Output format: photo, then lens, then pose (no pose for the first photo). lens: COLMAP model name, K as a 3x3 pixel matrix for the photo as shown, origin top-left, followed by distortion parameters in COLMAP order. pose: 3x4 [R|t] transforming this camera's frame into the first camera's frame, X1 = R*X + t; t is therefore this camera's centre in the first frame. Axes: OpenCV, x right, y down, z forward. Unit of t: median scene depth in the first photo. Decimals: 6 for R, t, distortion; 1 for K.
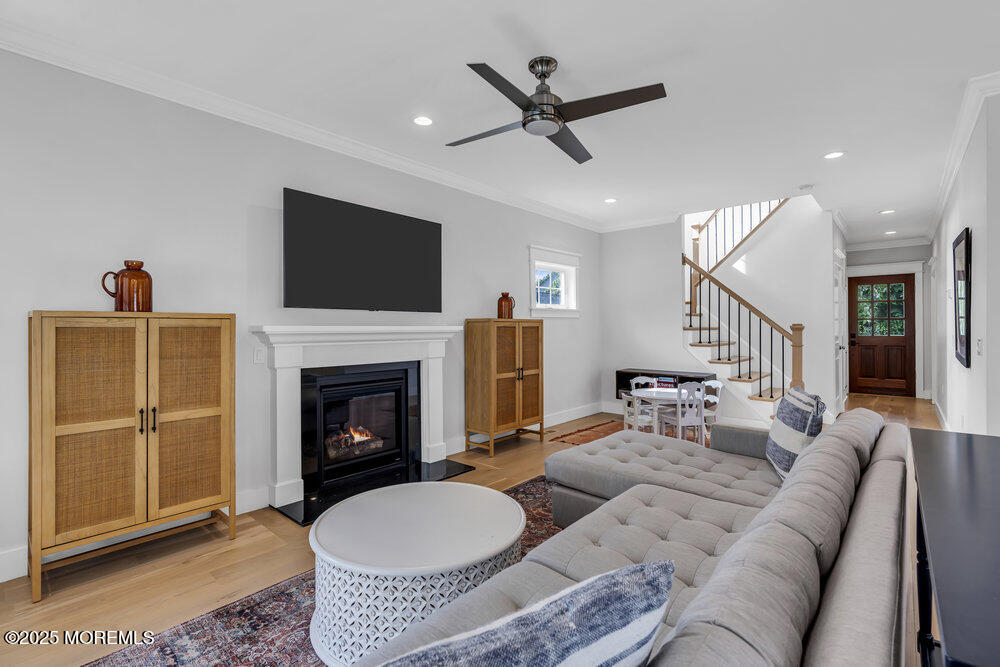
lens RADIAL K [[451.7, 0, 503.8], [0, 451.7, 328.4], [0, 0, 1]] dist [-0.000205, 0.000107]
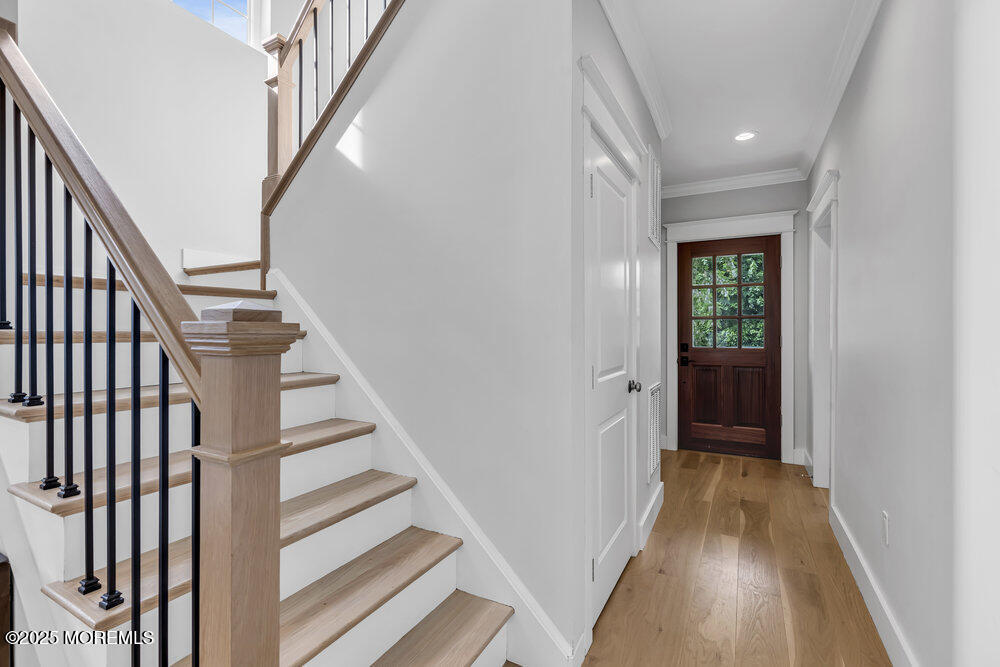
lens RADIAL K [[451.7, 0, 503.8], [0, 451.7, 328.4], [0, 0, 1]] dist [-0.000205, 0.000107]
pose [[0.970780, -0.000014, 0.239971, 0.450010], [-0.000491, 0.999998, 0.002043, -0.008565], [-0.239971, -0.002101, 0.970778, 0.545460]]
